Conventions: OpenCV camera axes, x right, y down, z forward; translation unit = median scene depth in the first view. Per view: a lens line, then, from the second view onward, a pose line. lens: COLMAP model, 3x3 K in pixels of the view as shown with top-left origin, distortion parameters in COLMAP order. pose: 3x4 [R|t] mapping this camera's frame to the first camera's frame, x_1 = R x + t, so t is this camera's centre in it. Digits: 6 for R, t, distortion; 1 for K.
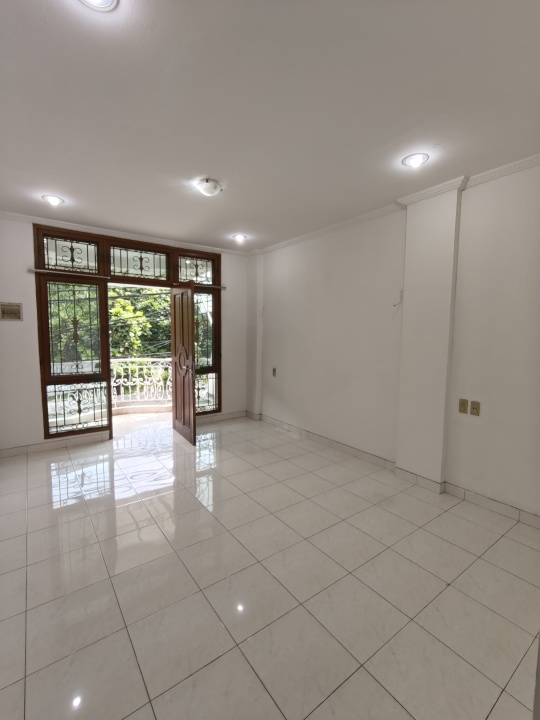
lens RADIAL K [[322.7, 0, 268.2], [0, 322.7, 360.3], [0, 0, 1]] dist [-0.001540, -0.000153]
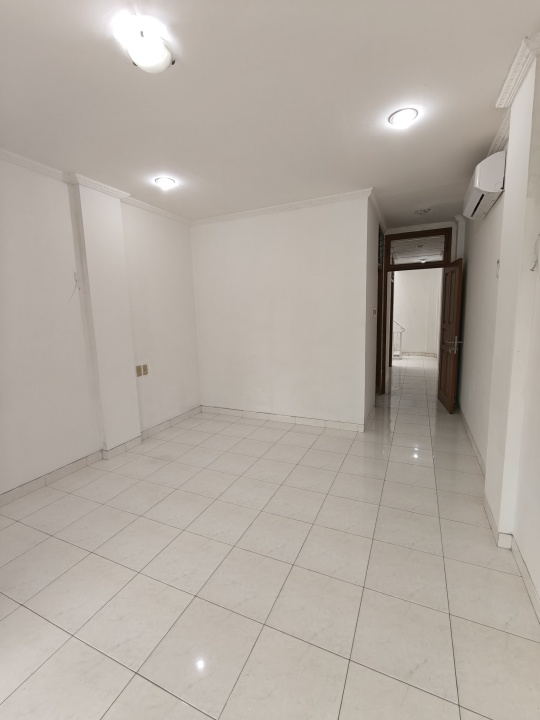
lens RADIAL K [[322.7, 0, 270.8], [0, 322.7, 361.3], [0, 0, 1]] dist [-0.001540, -0.000153]
pose [[-0.484499, -0.124500, 0.865887, -0.799049], [0.103931, 0.974618, 0.198288, -0.103743], [-0.868596, 0.186063, -0.459262, 1.117508]]
